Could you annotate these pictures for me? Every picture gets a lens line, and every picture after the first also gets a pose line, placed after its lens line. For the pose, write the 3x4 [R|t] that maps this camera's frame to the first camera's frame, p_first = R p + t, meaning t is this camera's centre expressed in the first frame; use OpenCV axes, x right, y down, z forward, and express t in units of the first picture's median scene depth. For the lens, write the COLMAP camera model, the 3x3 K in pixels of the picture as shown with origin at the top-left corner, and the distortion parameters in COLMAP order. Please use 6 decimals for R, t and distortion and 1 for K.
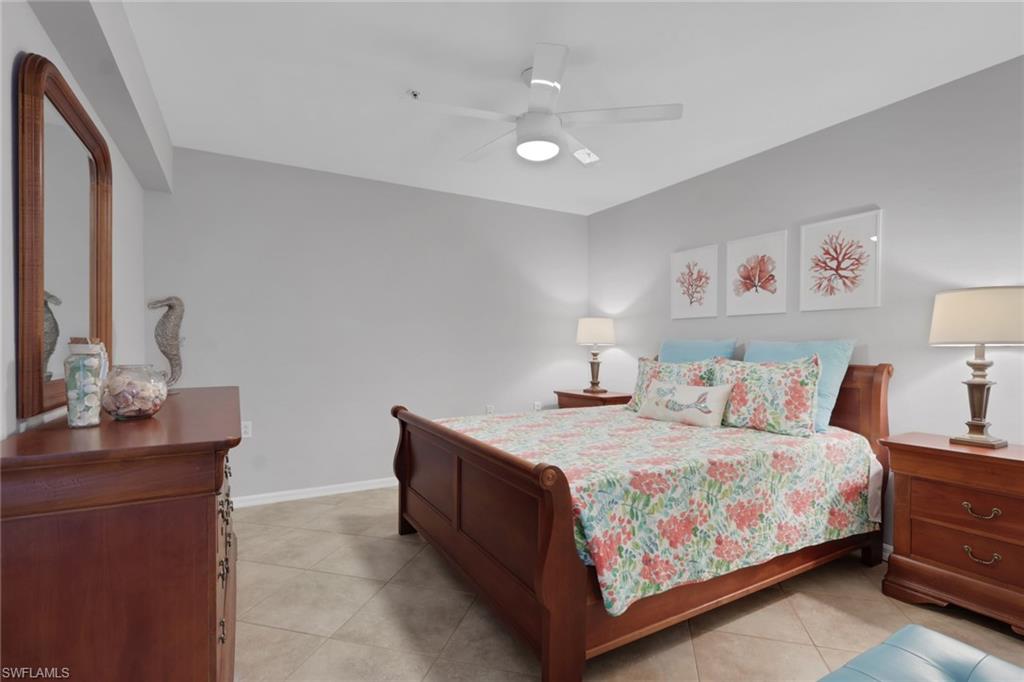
lens RADIAL K [[482.2, 0, 515.6], [0, 482.2, 350.2], [0, 0, 1]] dist [-0.001401, 0.002587]
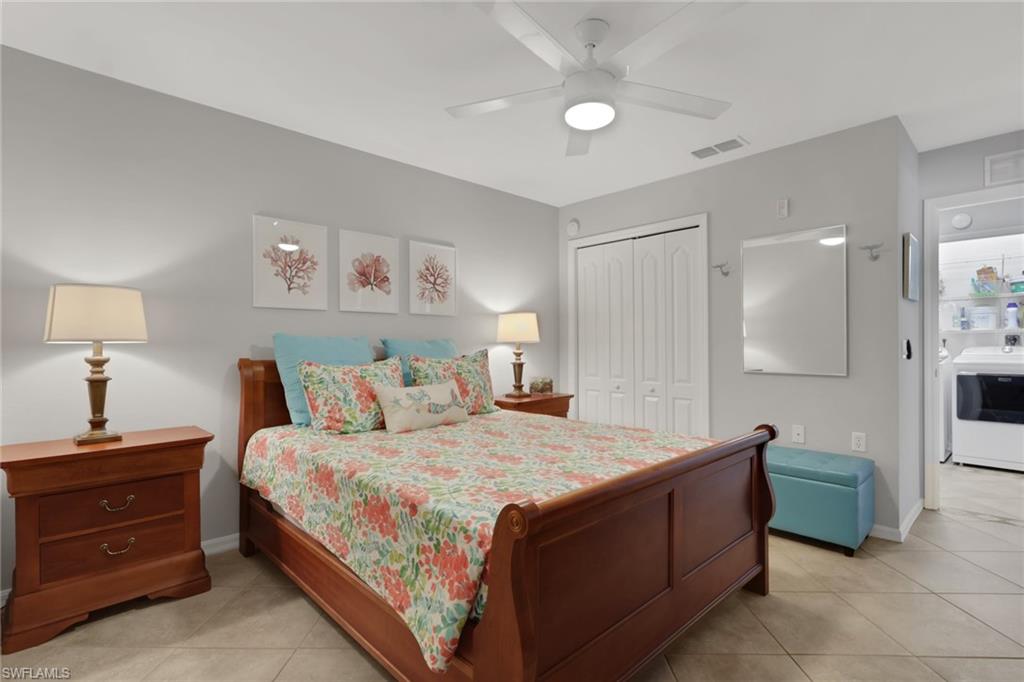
lens RADIAL K [[482.2, 0, 520.6], [0, 482.2, 340.3], [0, 0, 1]] dist [-0.001401, 0.002587]
pose [[-0.241678, 0.001366, 0.970355, -0.554594], [0.009117, 0.999958, 0.000863, -0.014512], [-0.970314, 0.009055, -0.241681, 0.950445]]
